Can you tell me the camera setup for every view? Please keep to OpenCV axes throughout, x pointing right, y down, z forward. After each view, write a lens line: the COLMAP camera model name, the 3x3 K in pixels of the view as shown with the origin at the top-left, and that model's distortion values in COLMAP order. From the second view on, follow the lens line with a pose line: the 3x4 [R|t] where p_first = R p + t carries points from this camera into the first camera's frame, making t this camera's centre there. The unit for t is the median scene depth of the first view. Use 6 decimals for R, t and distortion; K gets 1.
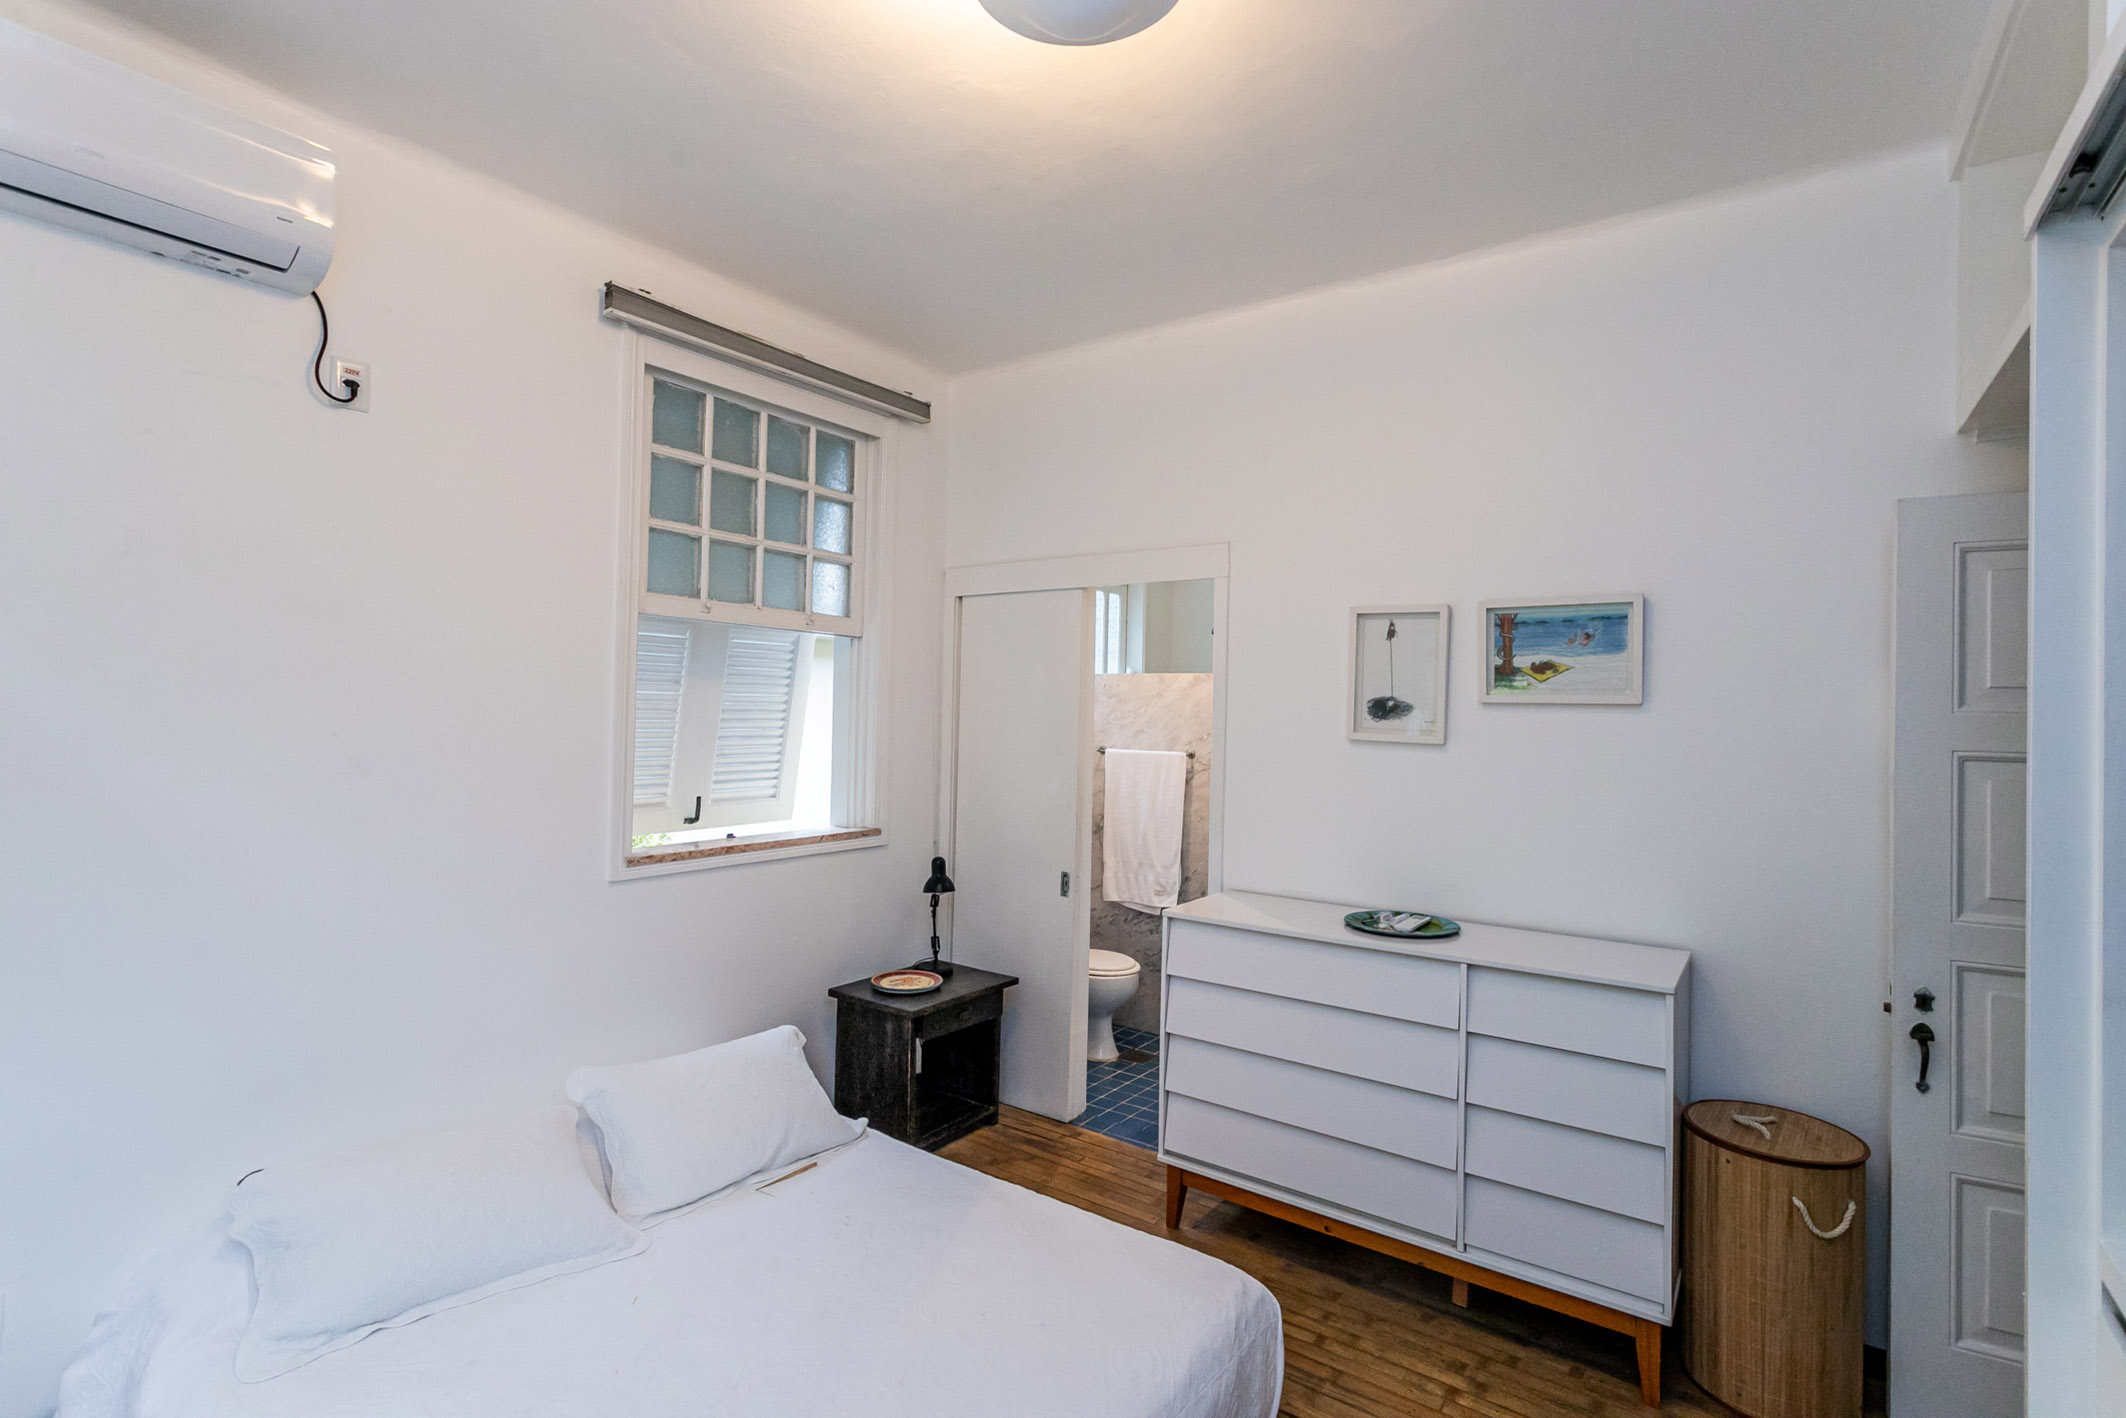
lens RADIAL K [[1014.9, 0, 1072.5], [0, 1014.9, 701.0], [0, 0, 1]] dist [0.000340, 0.000397]
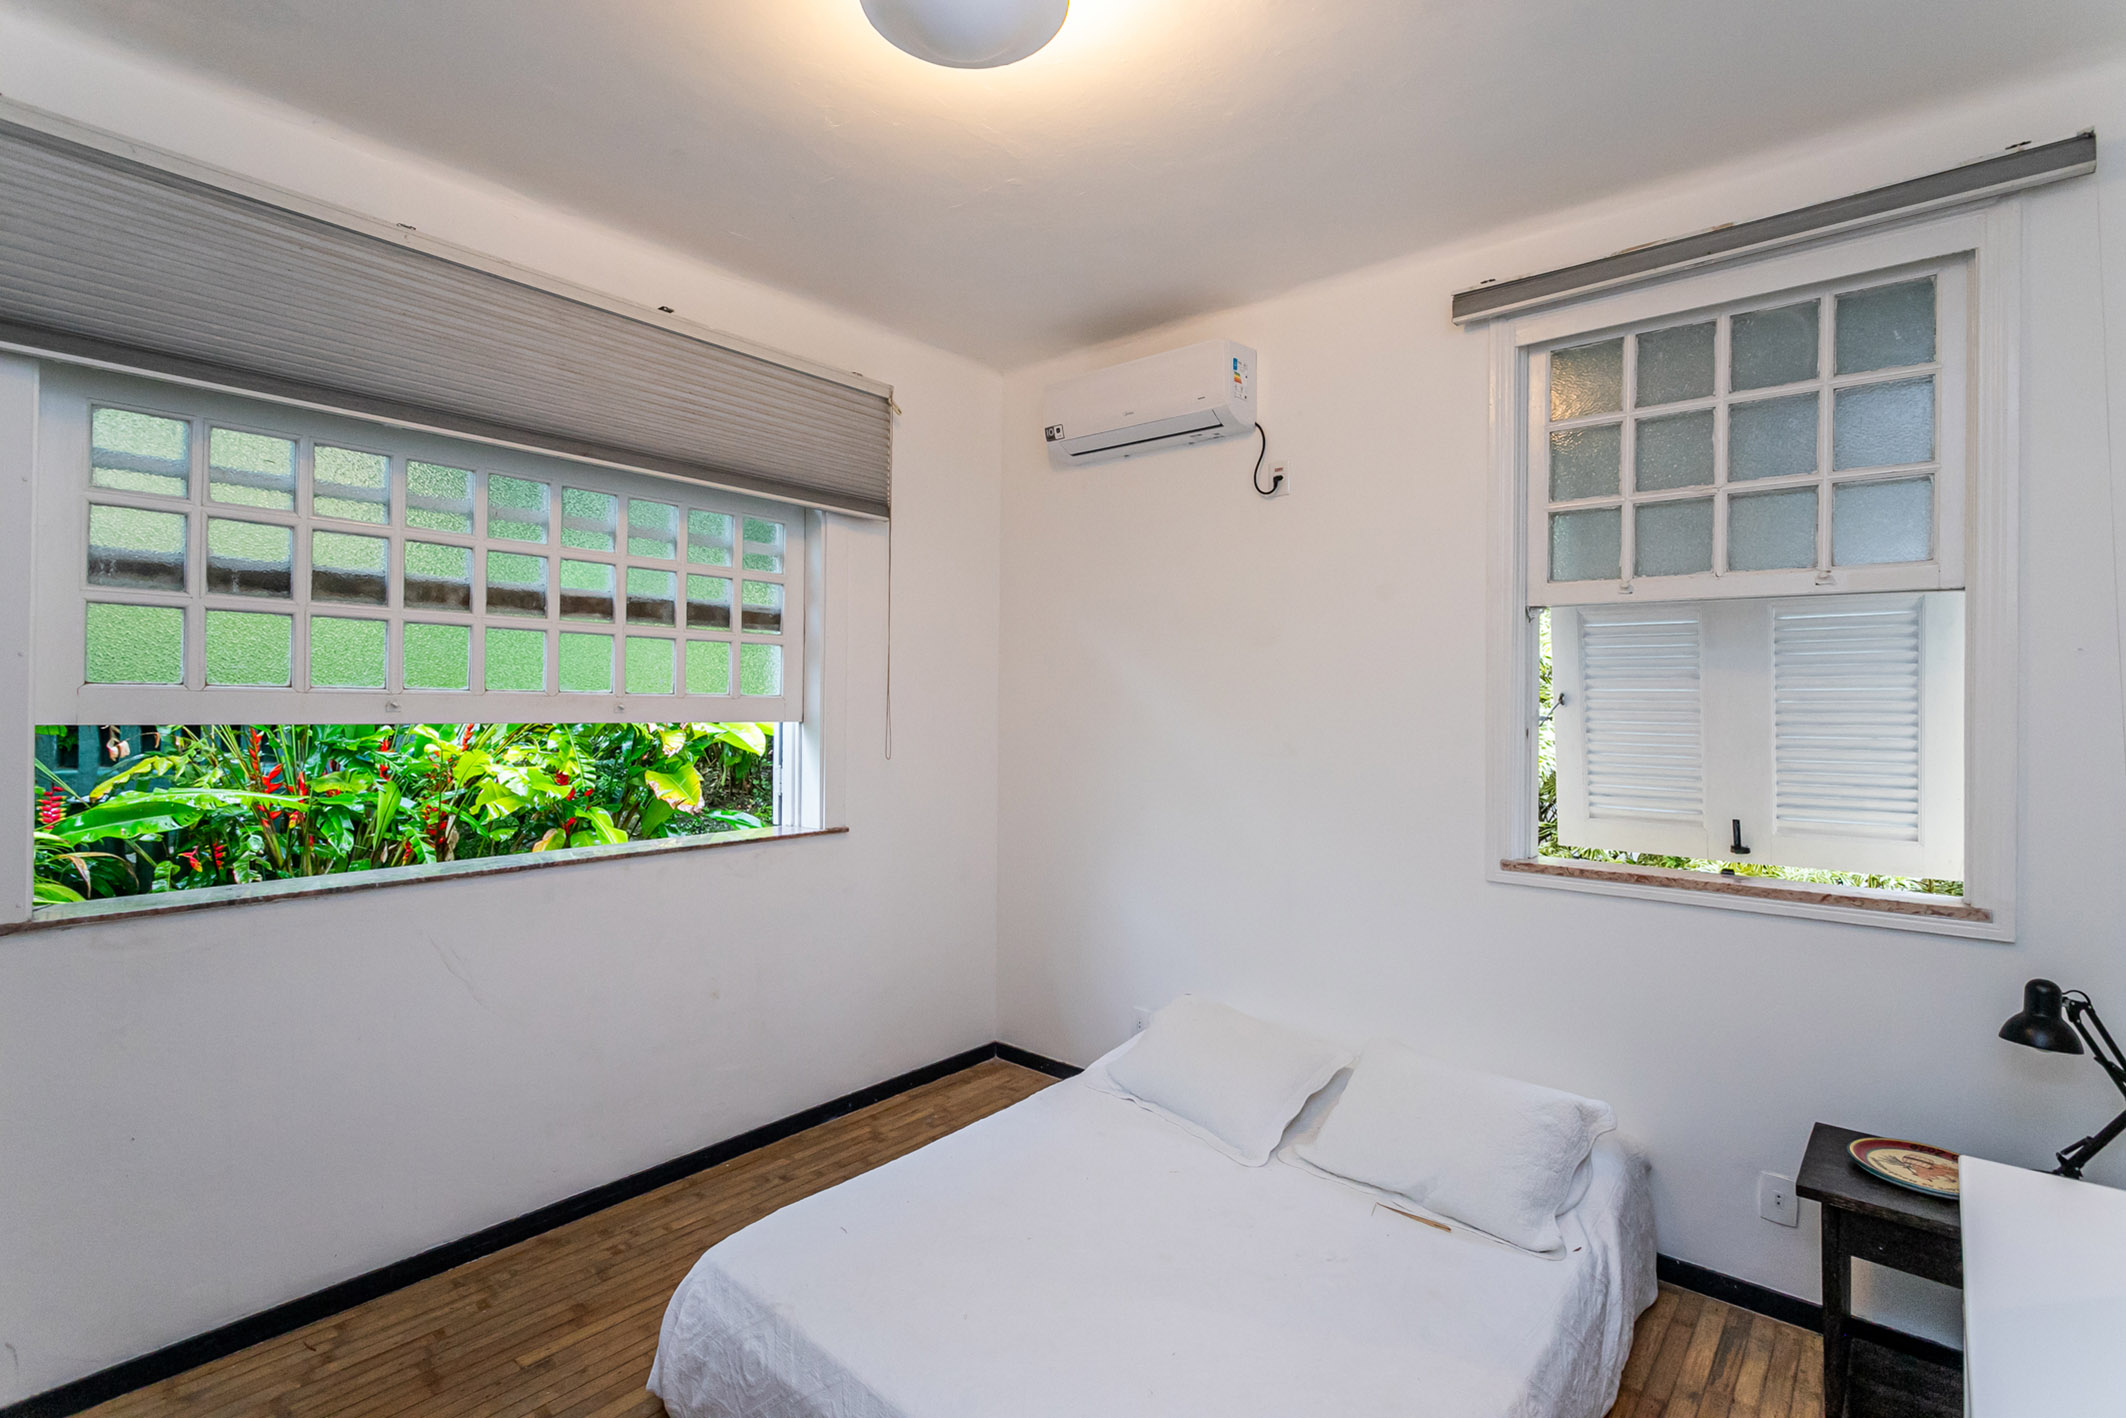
lens RADIAL K [[1014.9, 0, 1072.5], [0, 1014.9, 701.0], [0, 0, 1]] dist [0.000340, 0.000397]
pose [[-0.106171, -0.019517, -0.994156, 0.510552], [0.000273, 0.999807, -0.019658, 0.018374], [0.994348, -0.002359, -0.106145, 0.610239]]
